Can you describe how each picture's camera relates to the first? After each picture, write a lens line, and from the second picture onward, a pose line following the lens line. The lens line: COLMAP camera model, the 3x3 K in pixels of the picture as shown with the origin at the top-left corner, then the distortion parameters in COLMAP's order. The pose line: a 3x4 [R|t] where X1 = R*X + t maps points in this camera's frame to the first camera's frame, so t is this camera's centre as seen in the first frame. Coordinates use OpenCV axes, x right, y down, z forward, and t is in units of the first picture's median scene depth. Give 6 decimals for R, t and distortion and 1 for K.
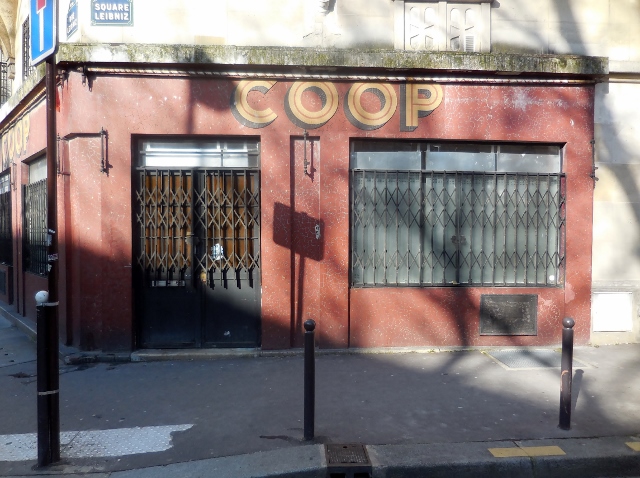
lens RADIAL K [[487.1, 0, 337.1], [0, 487.1, 237.7], [0, 0, 1]] dist [-0.022084, 0.009701]
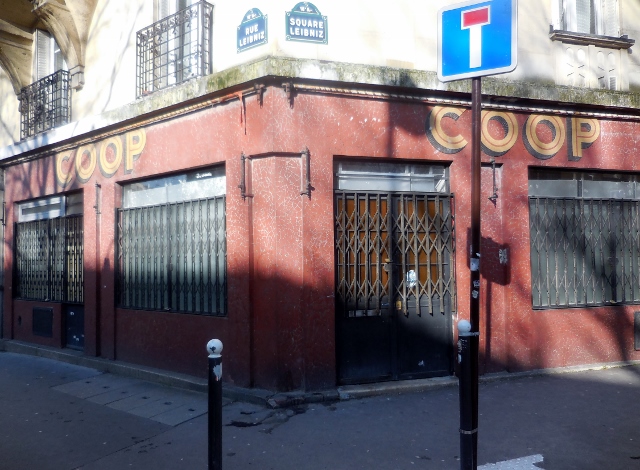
lens RADIAL K [[491.2, 0, 320.0], [0, 491.2, 235.0], [0, 0, 1]] dist [-0.039229, 0.051611]
pose [[0.978108, -0.003988, 0.208059, -0.634017], [0.017143, 0.997962, -0.061460, -0.000235], [-0.207390, 0.063681, 0.976183, 0.079028]]
